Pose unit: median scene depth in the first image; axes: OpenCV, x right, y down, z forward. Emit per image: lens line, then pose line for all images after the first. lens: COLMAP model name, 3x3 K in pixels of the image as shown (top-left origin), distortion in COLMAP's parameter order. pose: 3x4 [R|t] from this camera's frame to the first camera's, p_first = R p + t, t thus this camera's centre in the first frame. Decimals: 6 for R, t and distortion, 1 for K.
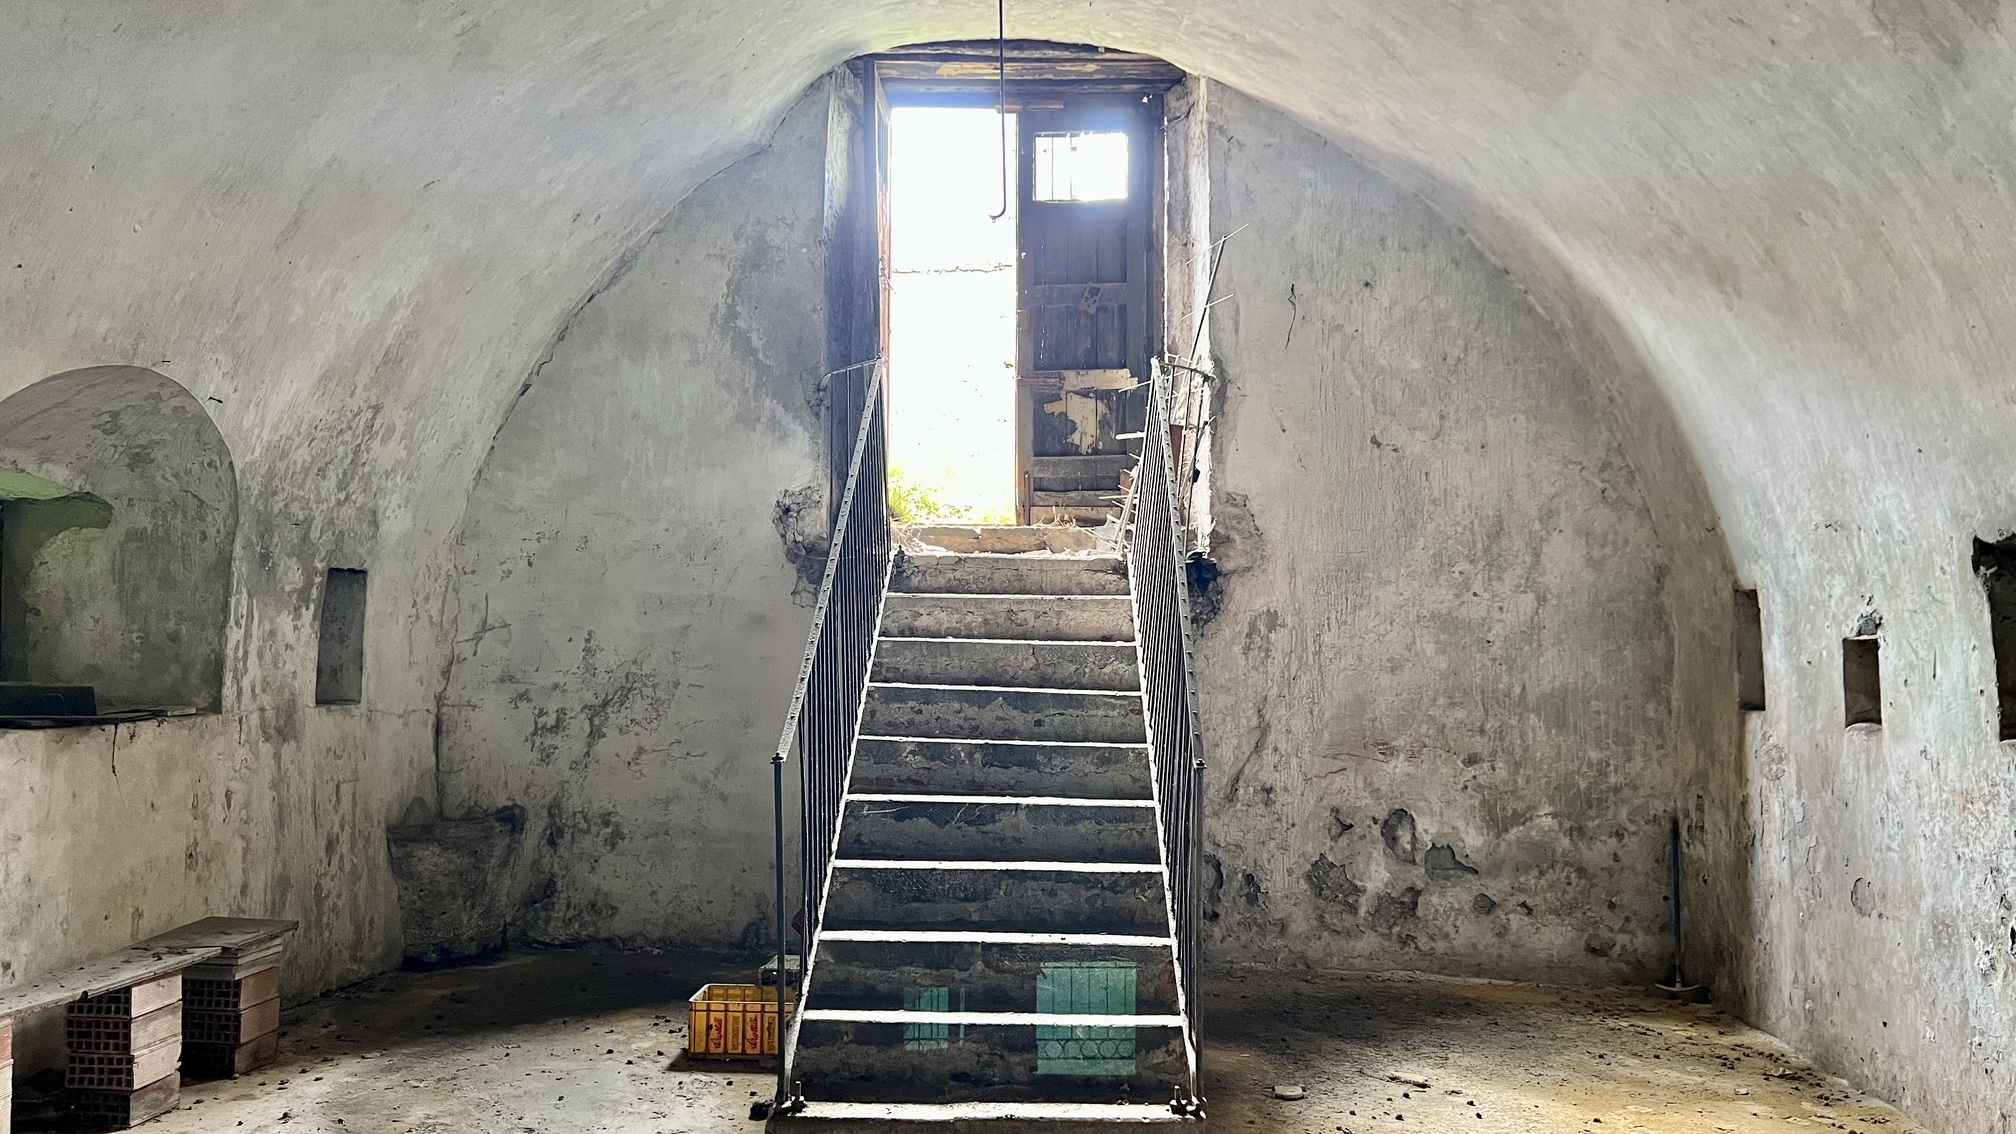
lens RADIAL K [[1524.3, 0, 994.3], [0, 1524.3, 569.5], [0, 0, 1]] dist [0.033754, -0.045326]
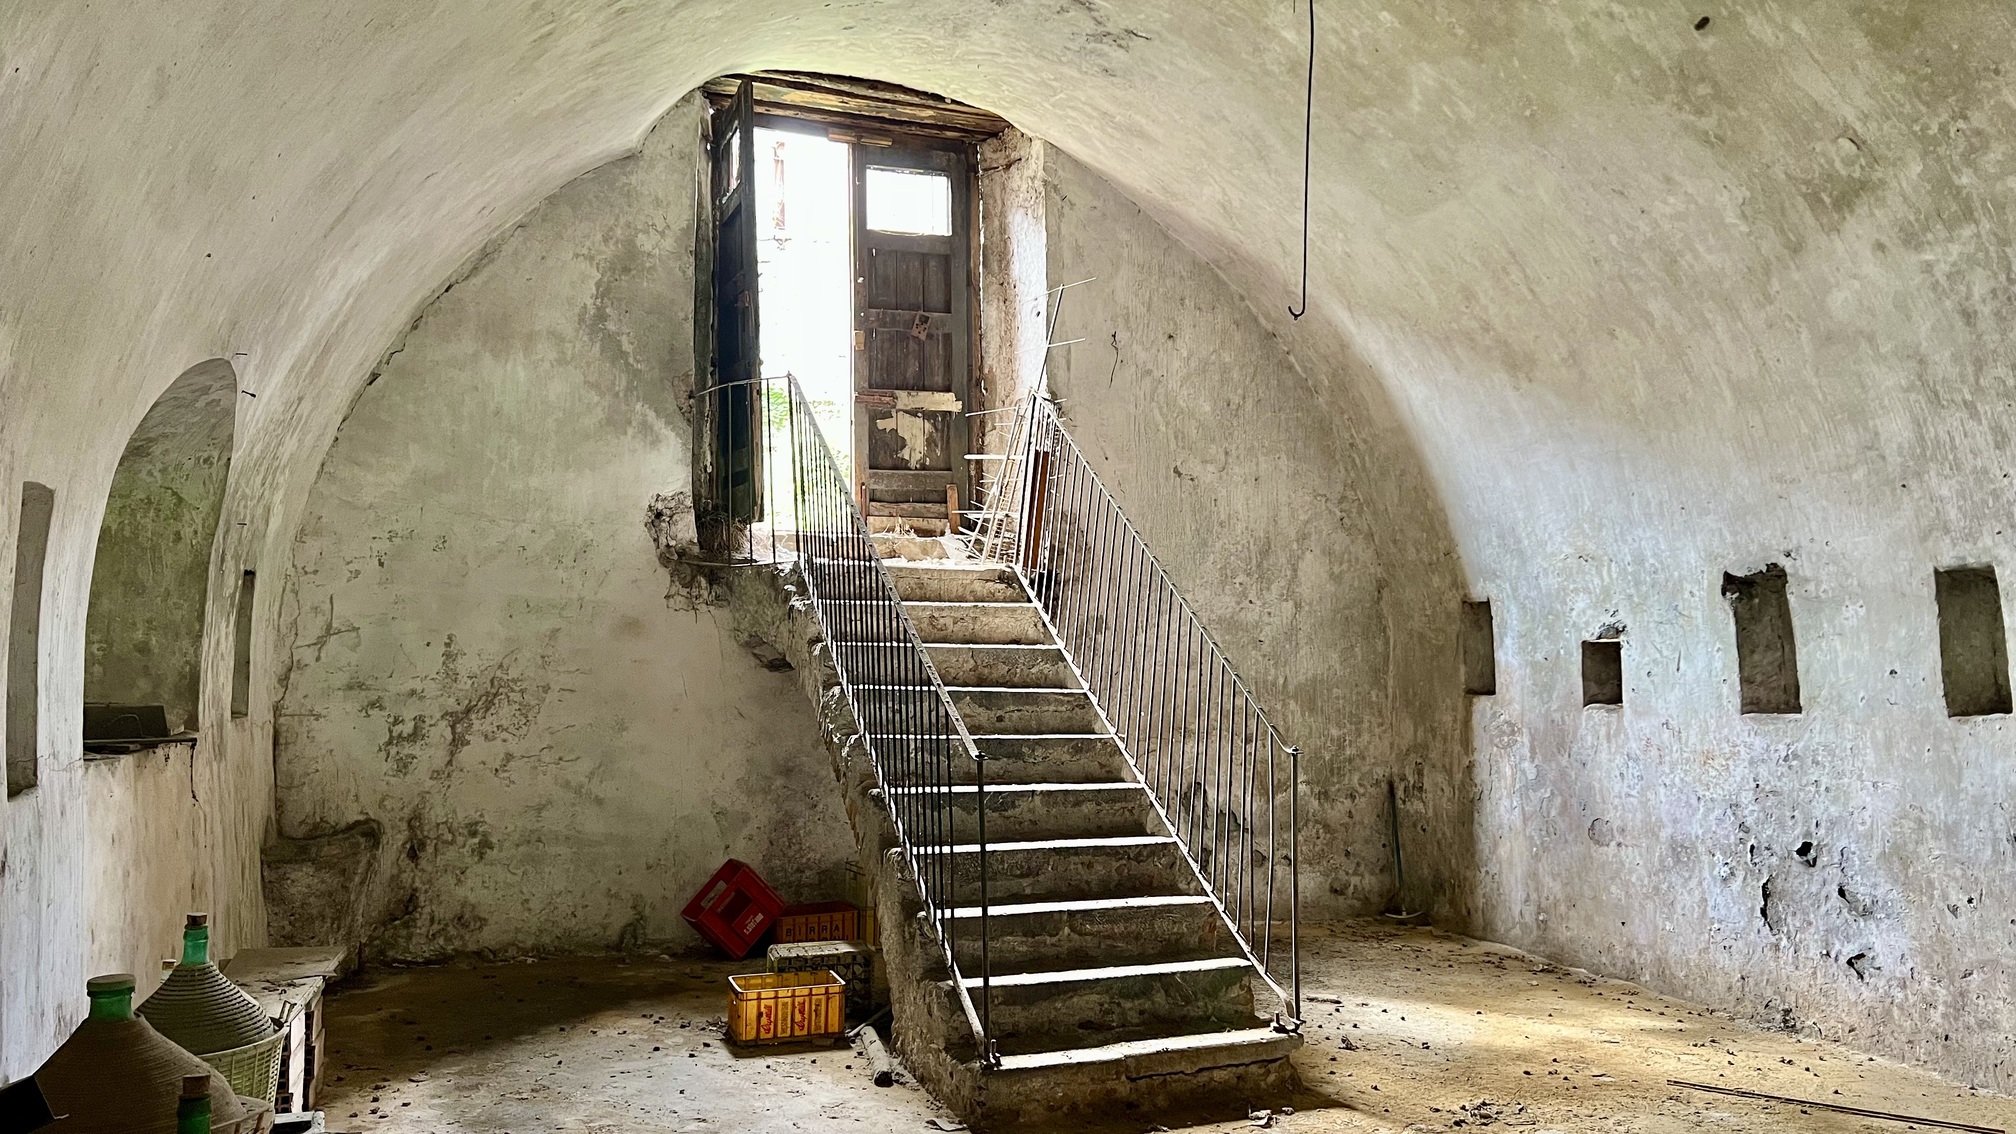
lens RADIAL K [[1524.3, 0, 1011.4], [0, 1524.3, 569.6], [0, 0, 1]] dist [0.033754, -0.045326]
pose [[0.918518, 0.013559, 0.395147, -0.338622], [-0.016905, 0.999845, 0.004989, -0.012181], [-0.395018, -0.011262, 0.918604, -0.026022]]
